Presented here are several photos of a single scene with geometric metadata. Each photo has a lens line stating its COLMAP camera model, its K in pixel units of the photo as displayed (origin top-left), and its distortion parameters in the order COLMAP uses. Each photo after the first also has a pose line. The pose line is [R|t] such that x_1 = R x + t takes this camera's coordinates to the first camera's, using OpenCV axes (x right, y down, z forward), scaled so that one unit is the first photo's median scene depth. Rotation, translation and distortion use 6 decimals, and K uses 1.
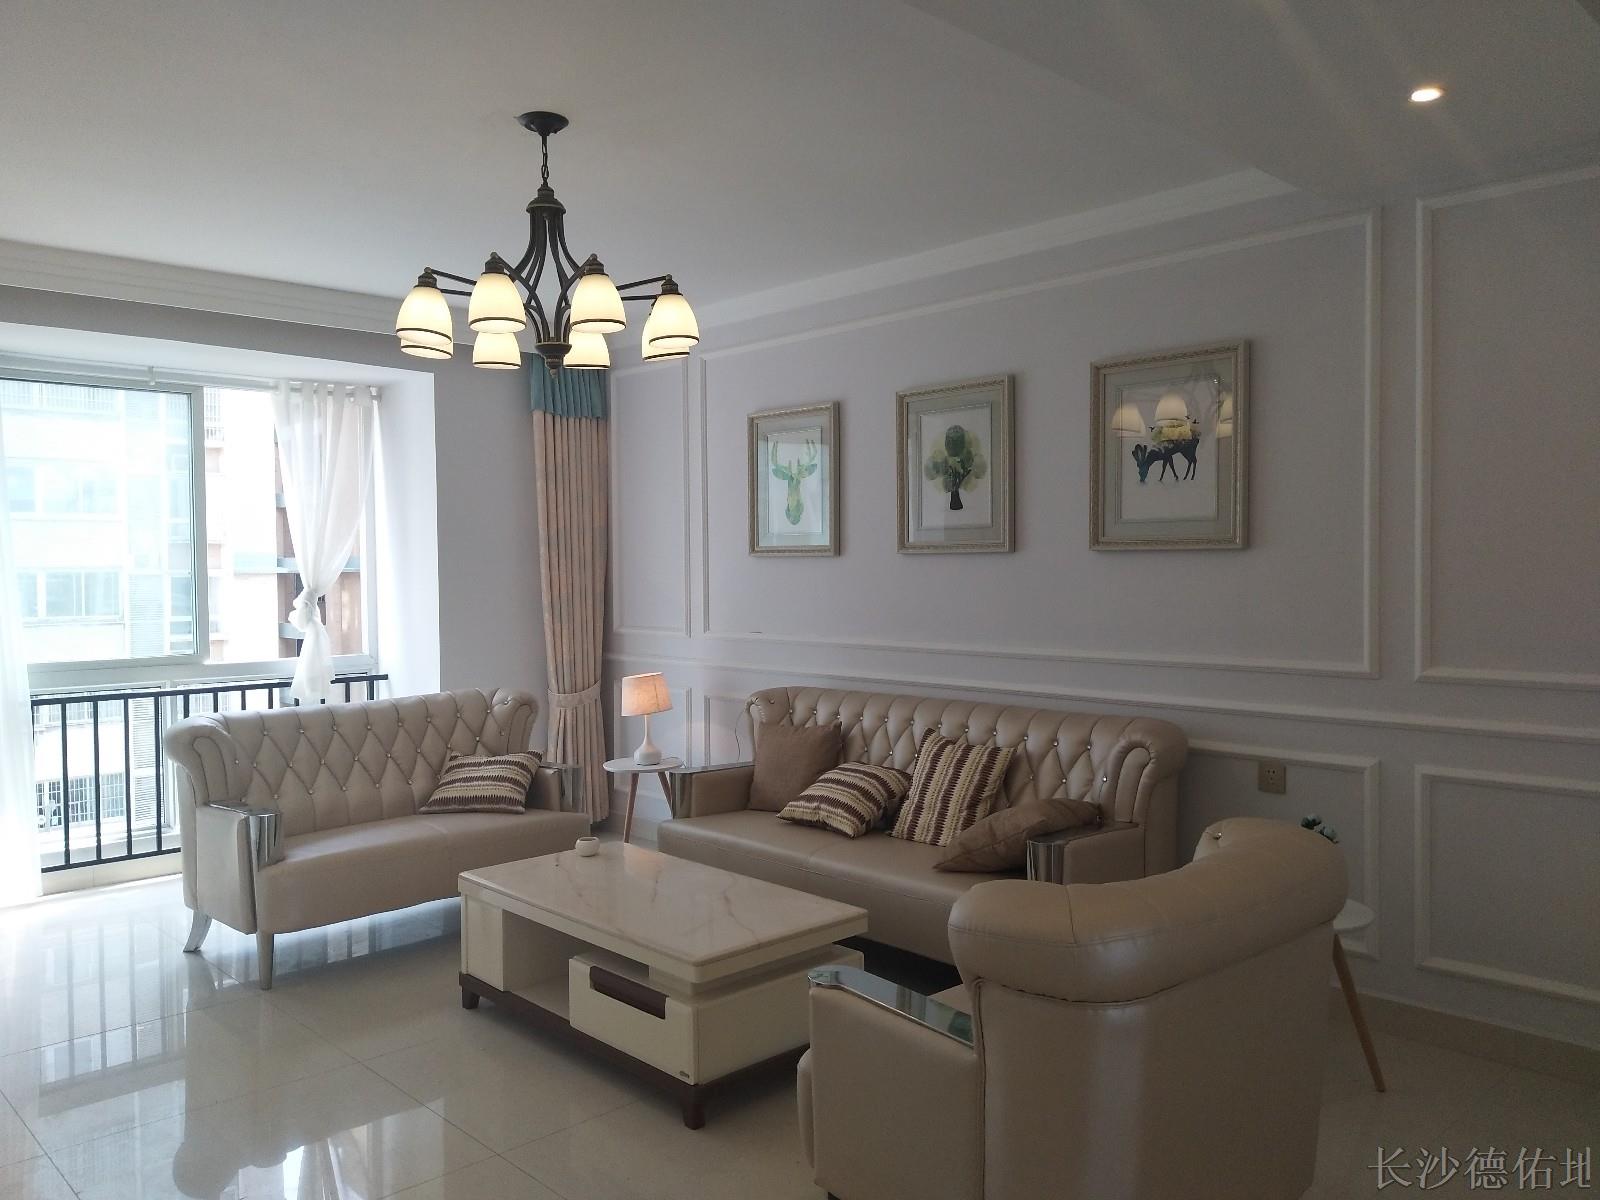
lens RADIAL K [[1223.7, 0, 804.7], [0, 1223.7, 593.7], [0, 0, 1]] dist [0.101107, -0.172160]
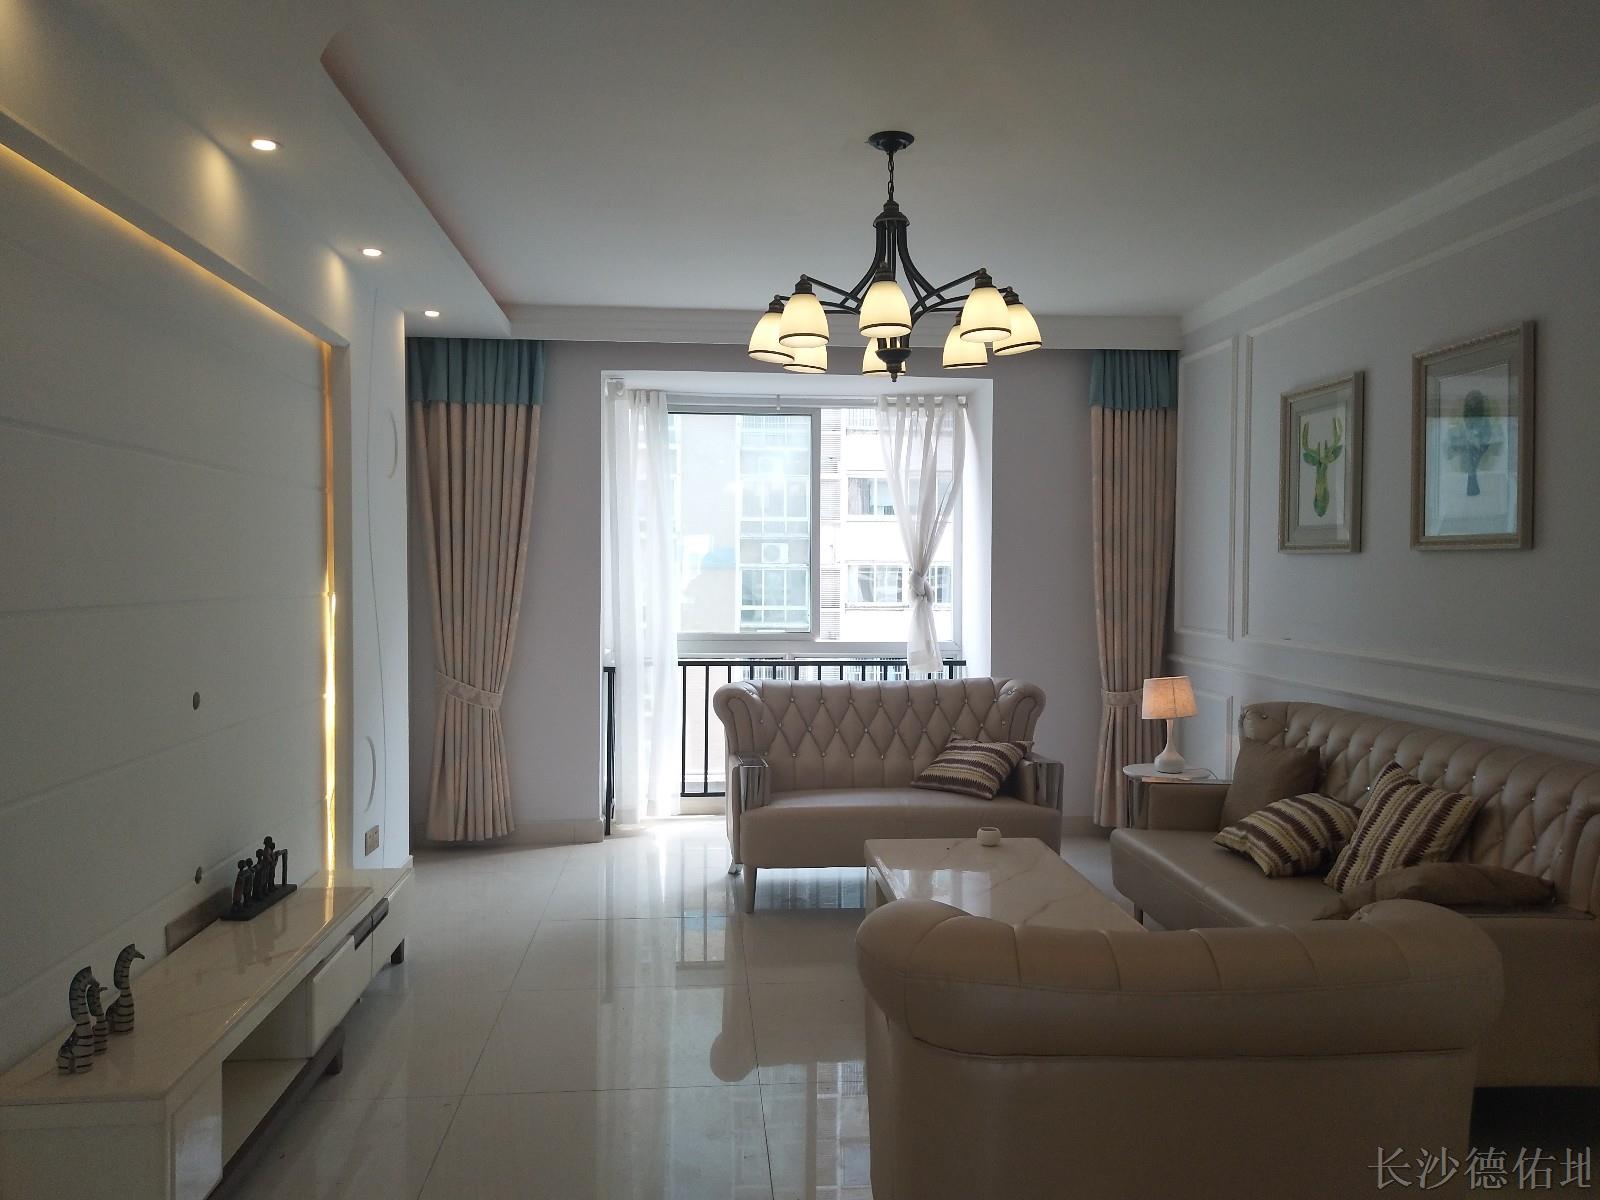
lens RADIAL K [[1223.7, 0, 804.7], [0, 1223.7, 593.7], [0, 0, 1]] dist [0.101107, -0.172160]
pose [[0.776500, 0.027544, -0.629515, 0.287620], [-0.026262, 0.999591, 0.011342, -0.002403], [0.629570, 0.007725, 0.776906, 0.095244]]
